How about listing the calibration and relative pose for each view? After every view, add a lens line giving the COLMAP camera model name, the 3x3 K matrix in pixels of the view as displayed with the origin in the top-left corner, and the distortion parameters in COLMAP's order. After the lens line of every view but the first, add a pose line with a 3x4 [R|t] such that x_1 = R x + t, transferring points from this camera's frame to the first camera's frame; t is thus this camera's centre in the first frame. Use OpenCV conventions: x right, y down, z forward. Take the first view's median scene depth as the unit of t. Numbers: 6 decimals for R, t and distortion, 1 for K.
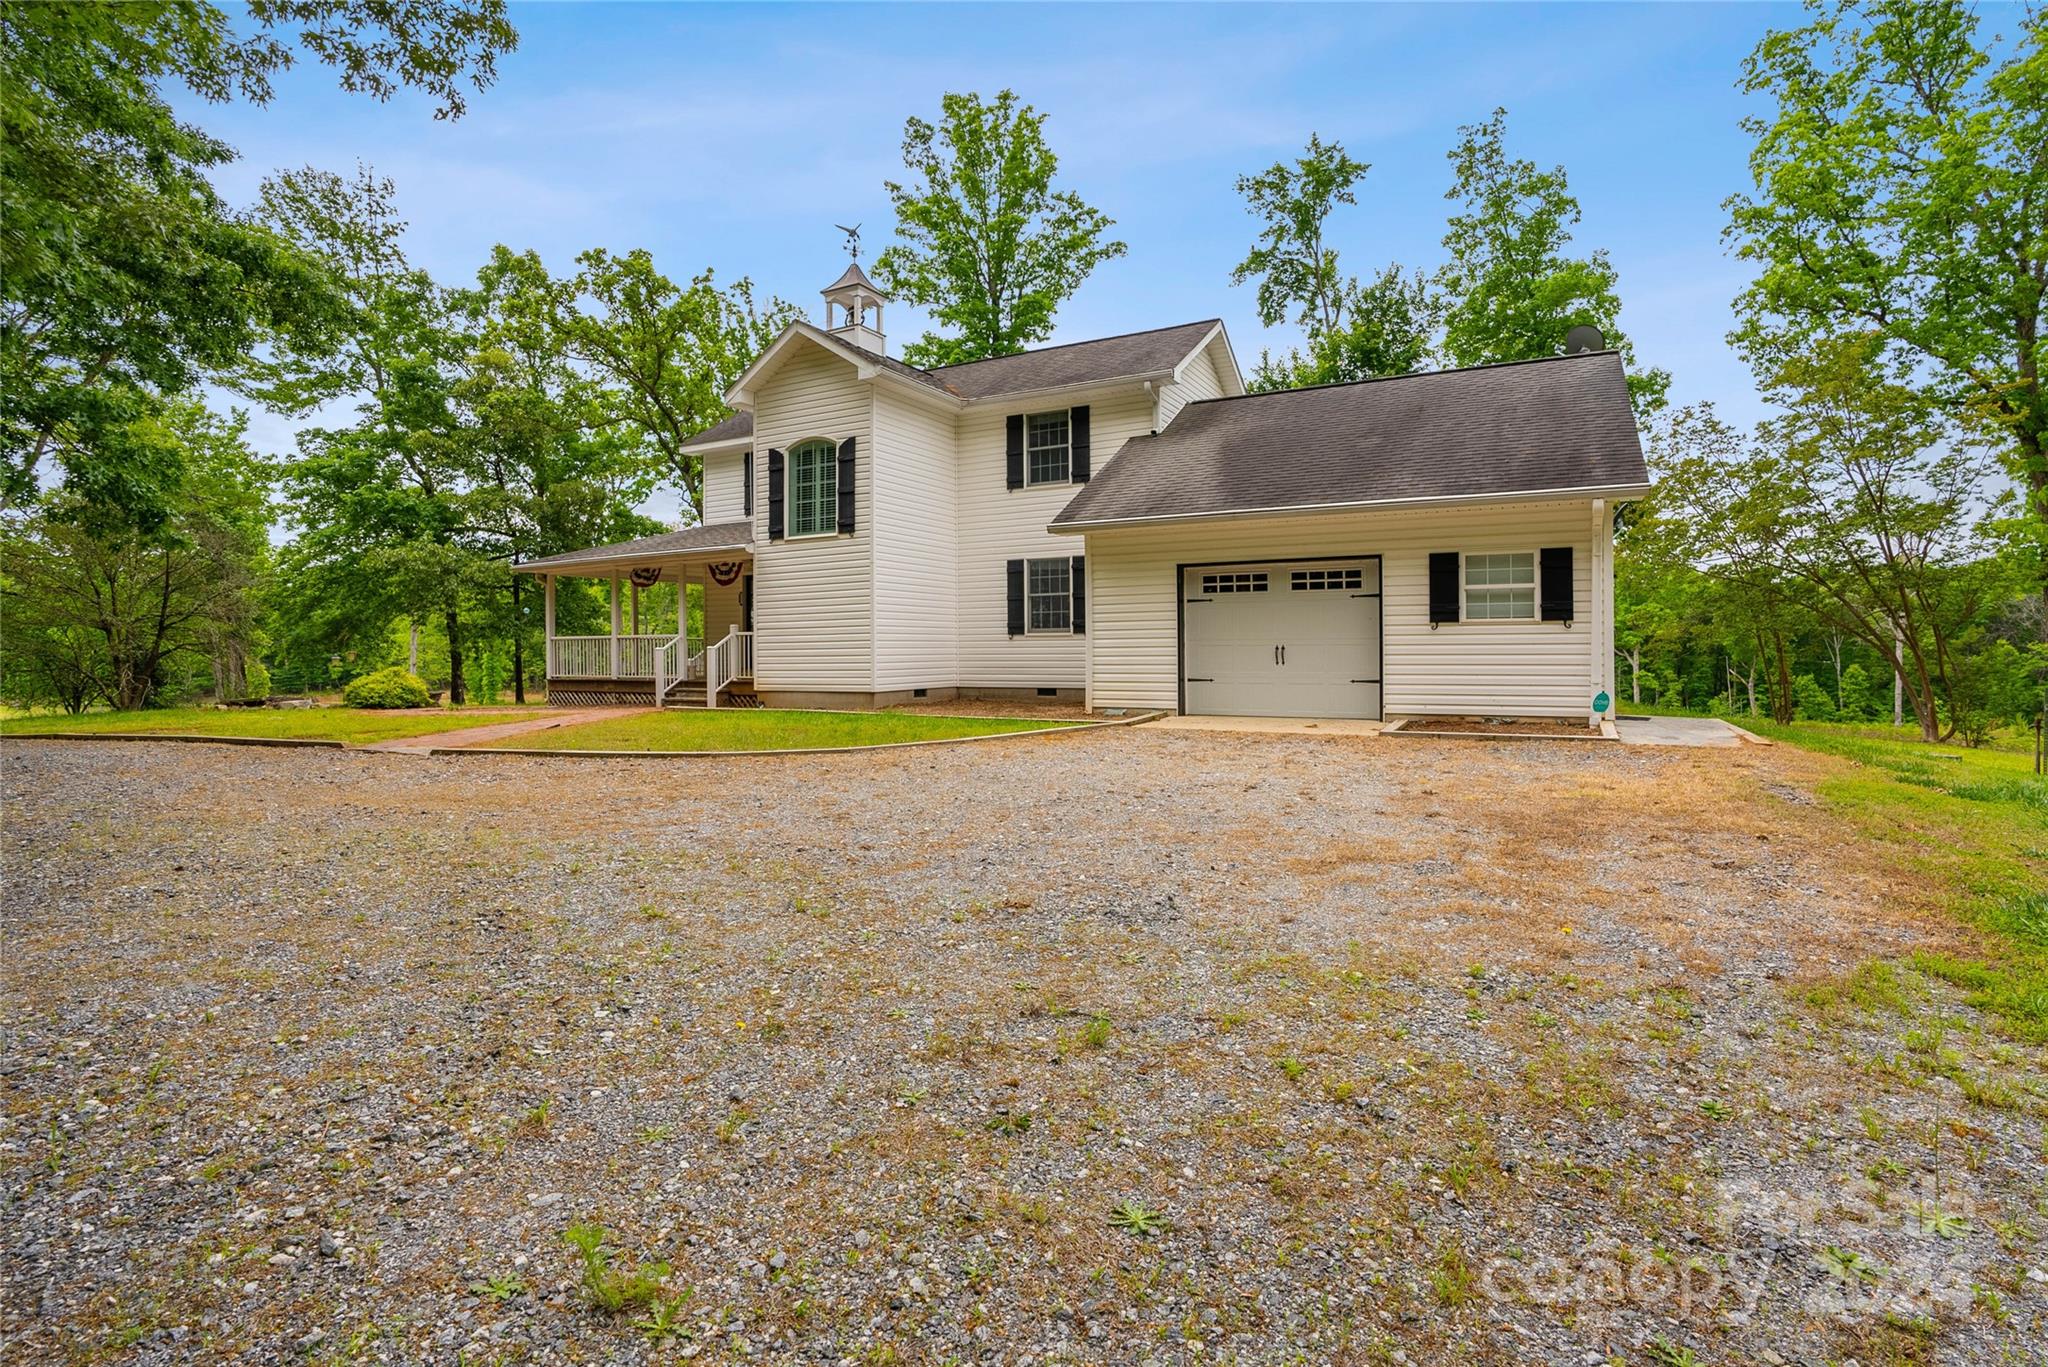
lens RADIAL K [[960.9, 0, 1027.7], [0, 960.9, 655.7], [0, 0, 1]] dist [-0.062184, 0.010548]
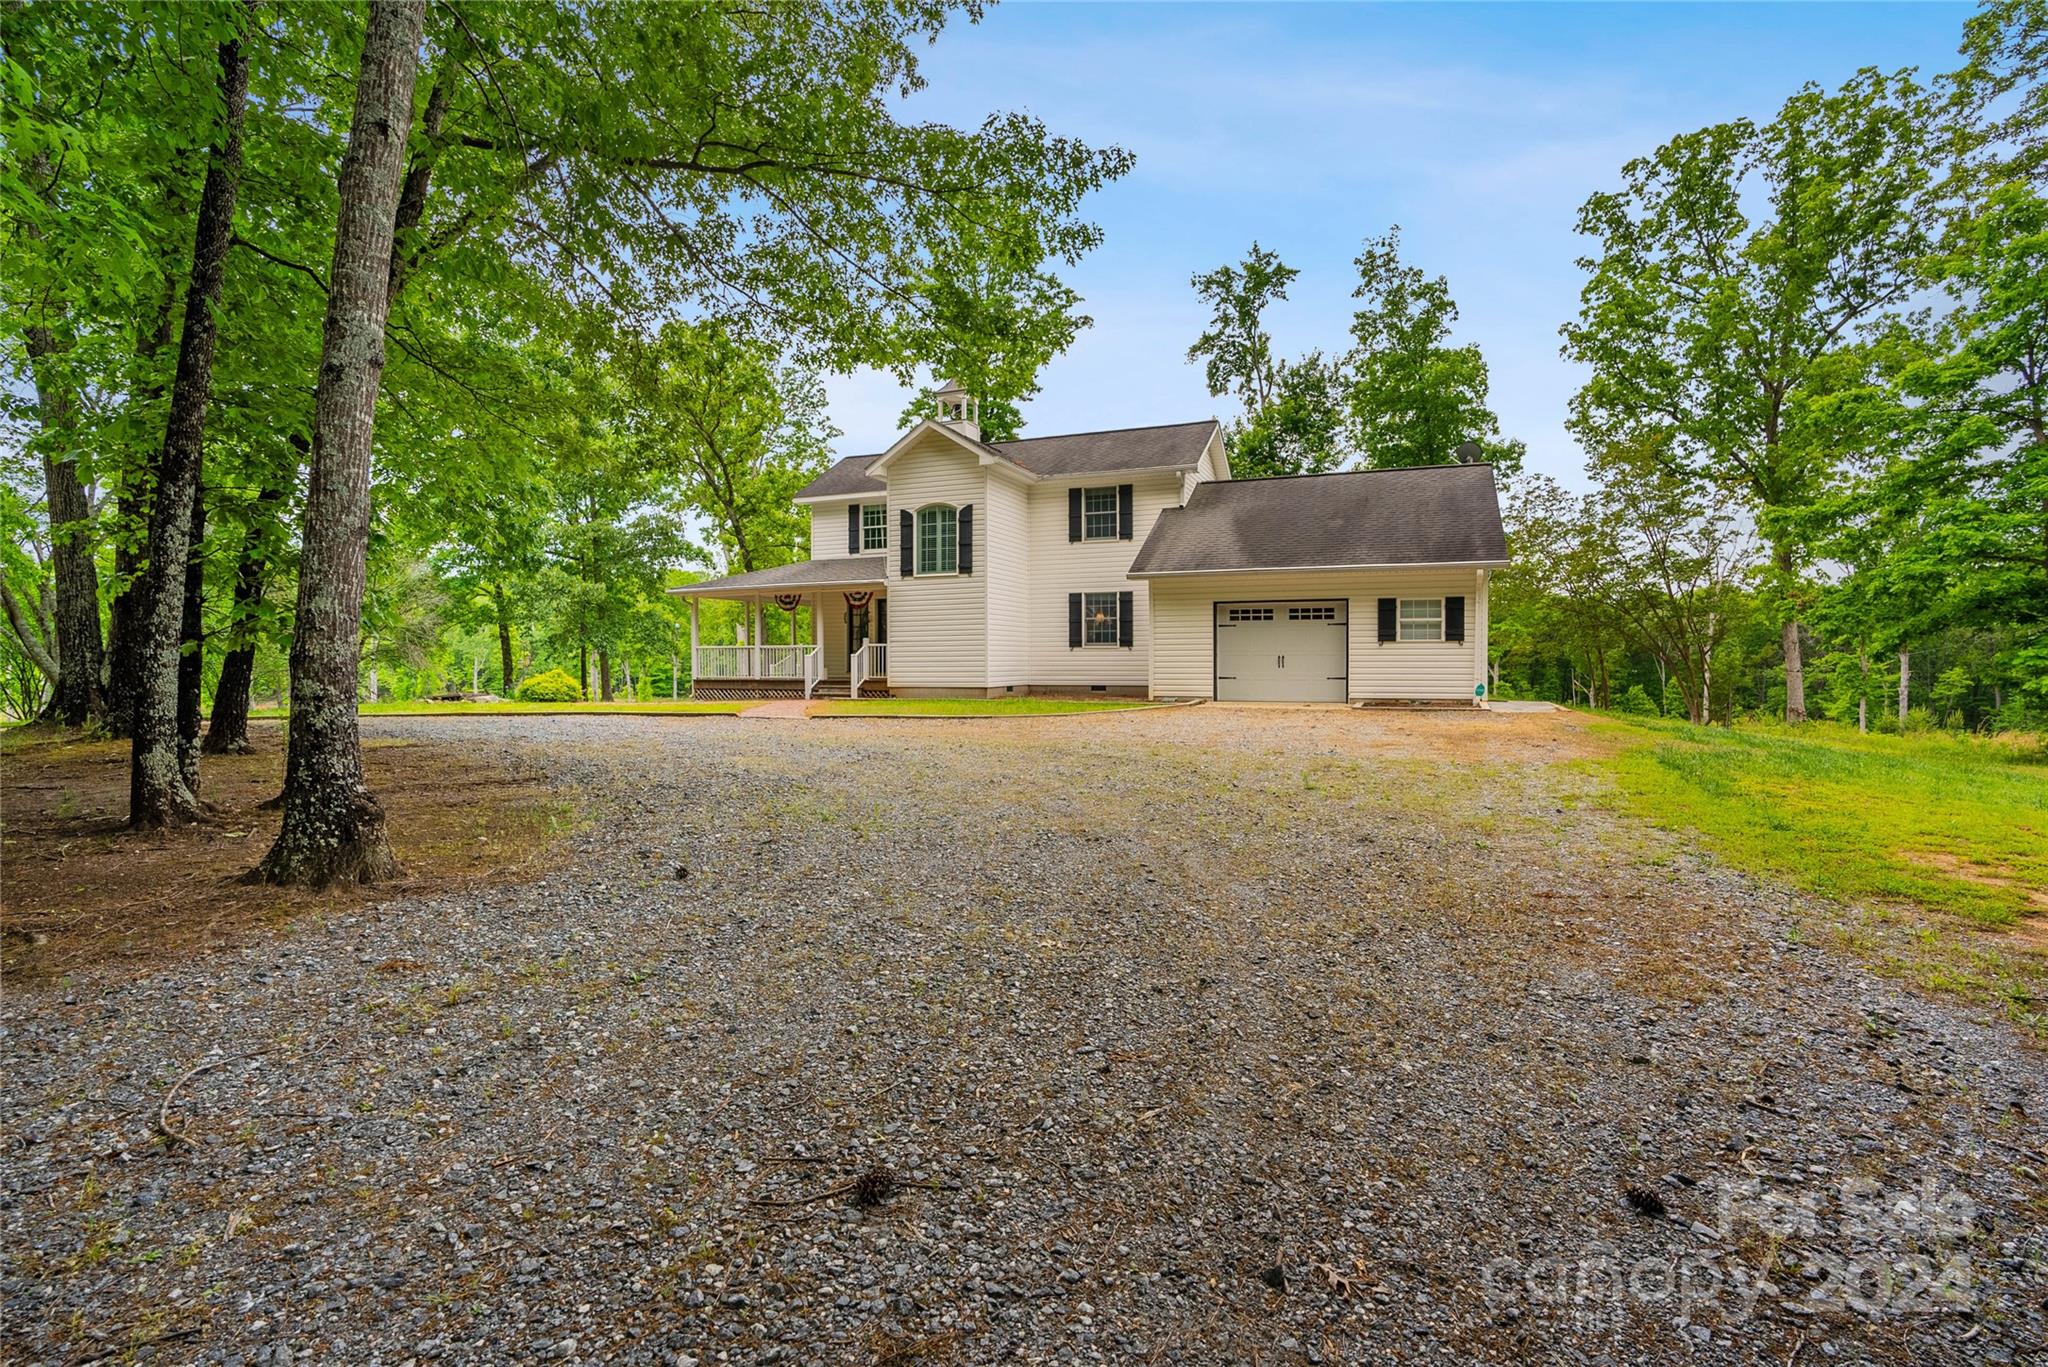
lens RADIAL K [[936.0, 0, 1018.6], [0, 936.0, 677.6], [0, 0, 1]] dist [-0.069815, 0.000183]
pose [[0.995271, 0.002300, 0.097106, -0.228302], [-0.003463, 0.999924, 0.011813, 0.006815], [-0.097071, -0.012094, 0.995204, -0.342124]]
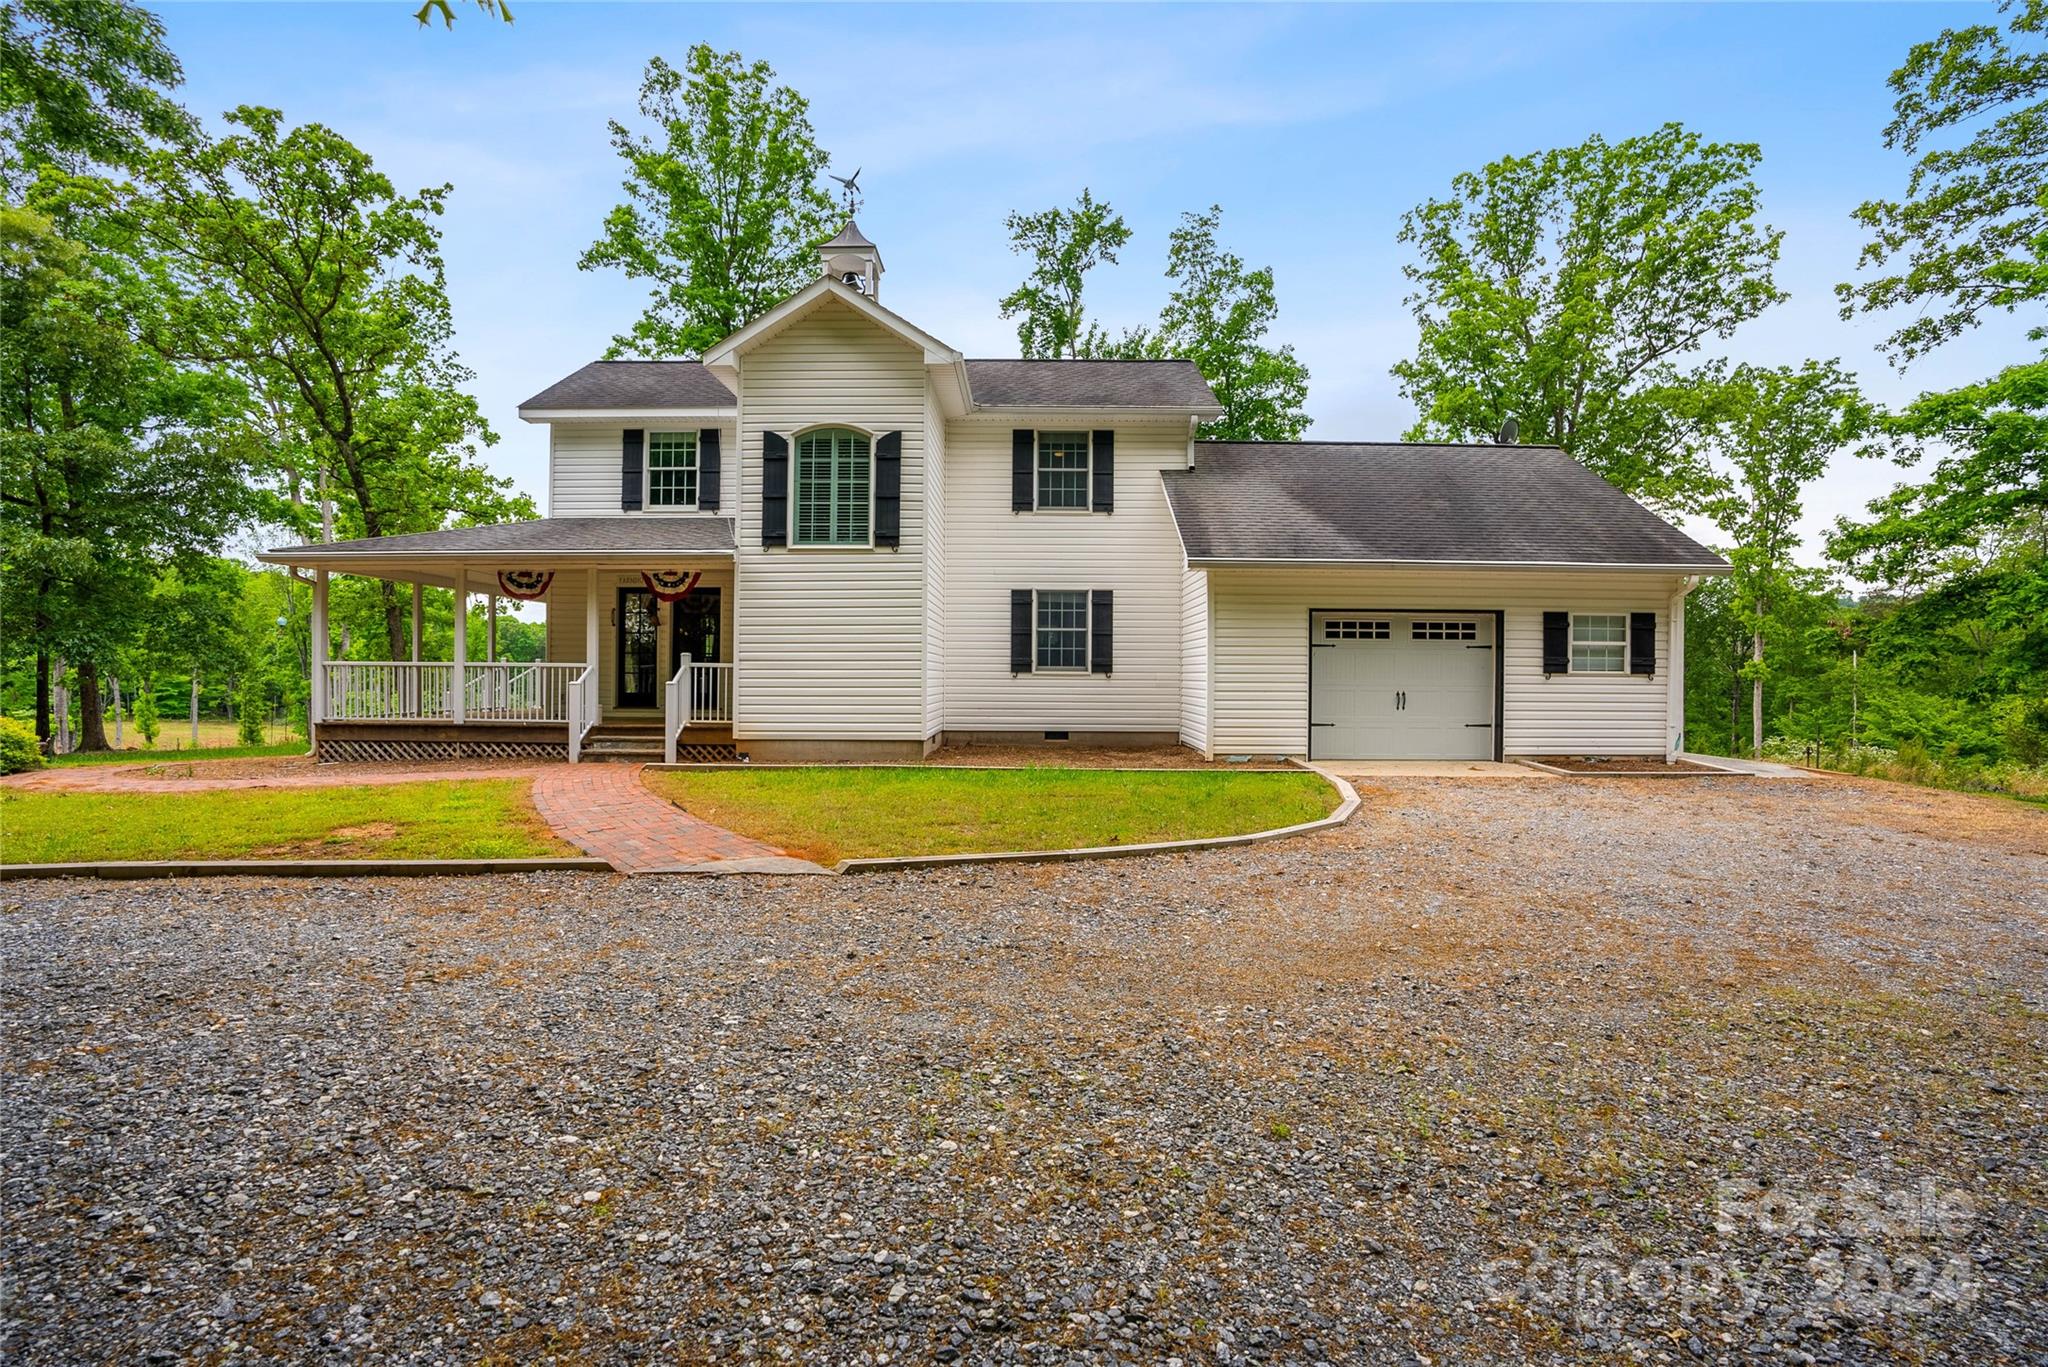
lens RADIAL K [[953.7, 0, 1021.8], [0, 953.7, 675.8], [0, 0, 1]] dist [-0.066382, 0.026435]
pose [[0.886842, 0.014385, 0.461849, -0.432050], [-0.011034, 0.999890, -0.009956, -0.009823], [-0.461941, 0.003733, 0.886903, 0.208502]]
